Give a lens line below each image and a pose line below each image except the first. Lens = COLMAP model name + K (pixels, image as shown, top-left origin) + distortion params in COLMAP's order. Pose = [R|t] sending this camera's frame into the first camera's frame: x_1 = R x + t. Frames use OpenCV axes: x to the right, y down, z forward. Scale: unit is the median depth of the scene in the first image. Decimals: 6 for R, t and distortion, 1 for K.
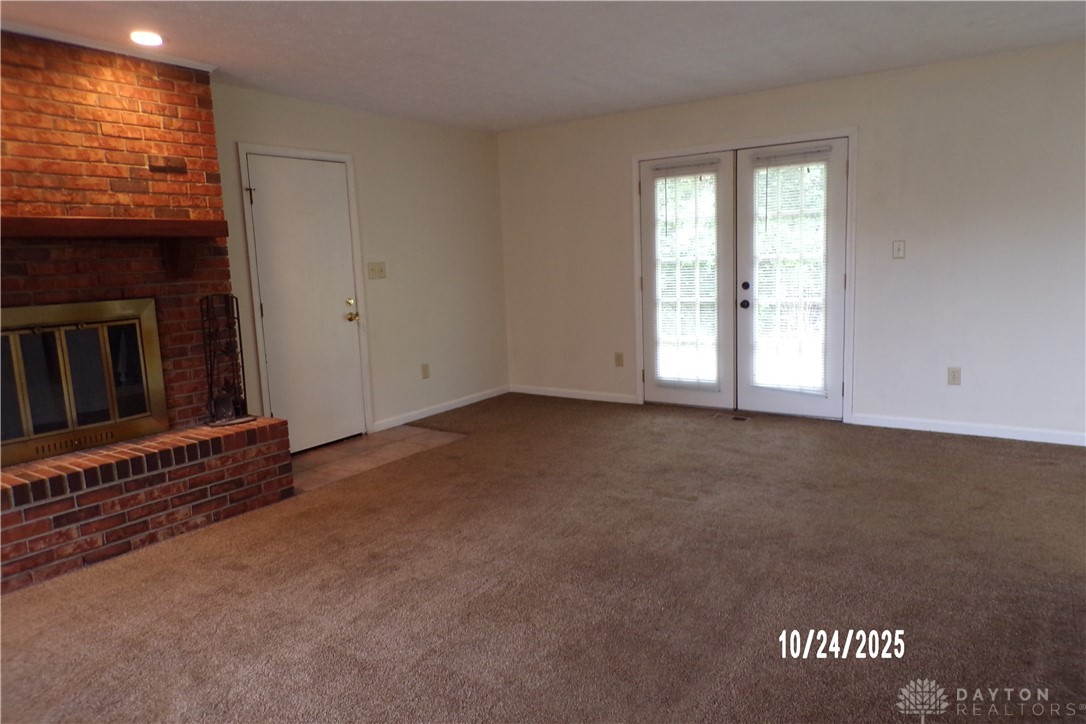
lens RADIAL K [[740.6, 0, 541.7], [0, 740.6, 368.7], [0, 0, 1]] dist [0.004246, 0.005116]
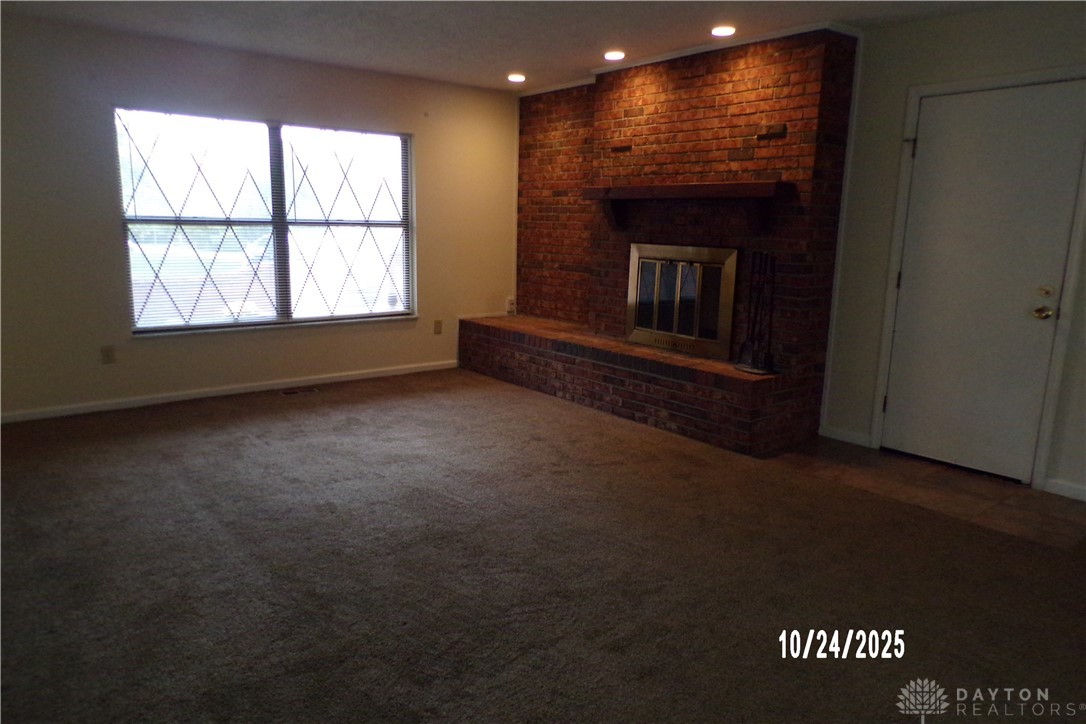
lens RADIAL K [[740.6, 0, 547.9], [0, 740.6, 363.5], [0, 0, 1]] dist [0.004246, 0.005116]
pose [[-0.274412, 0.213872, -0.937527, 0.753238], [-0.156560, 0.952008, 0.263000, -0.195098], [0.948782, 0.218950, -0.227759, 1.073718]]
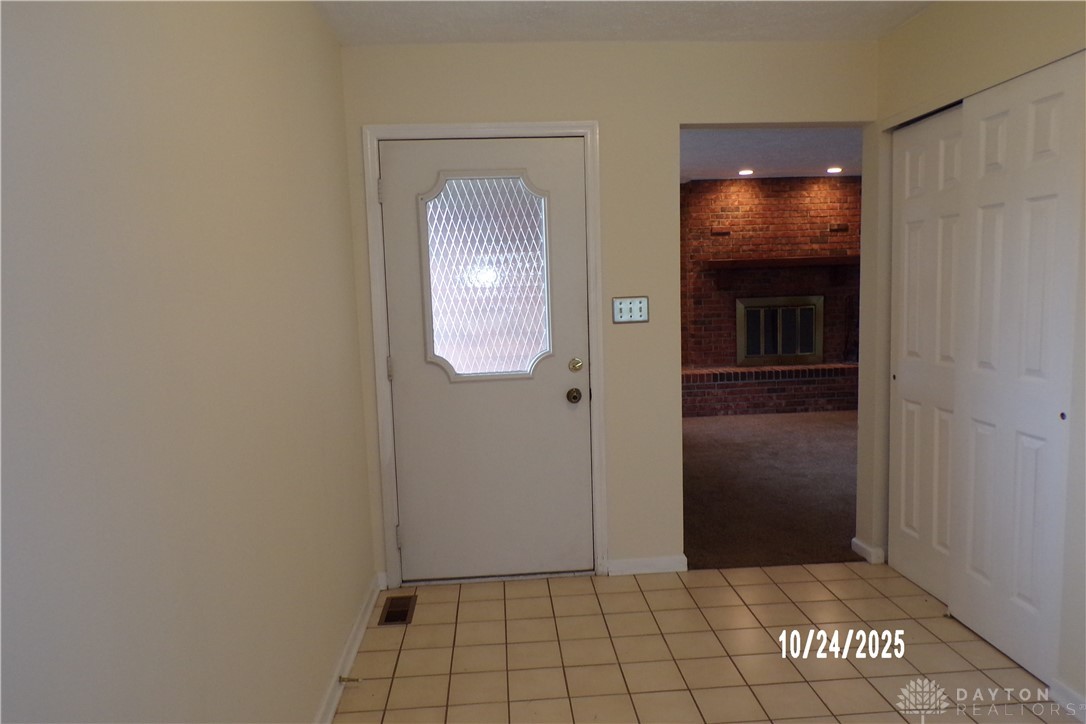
lens RADIAL K [[740.6, 0, 540.0], [0, 740.6, 368.6], [0, 0, 1]] dist [0.004246, 0.005116]
pose [[0.627908, 0.104626, -0.771223, 0.579201], [-0.109188, 0.992965, 0.045810, 0.095621], [0.770590, 0.055444, 0.634915, -0.875327]]
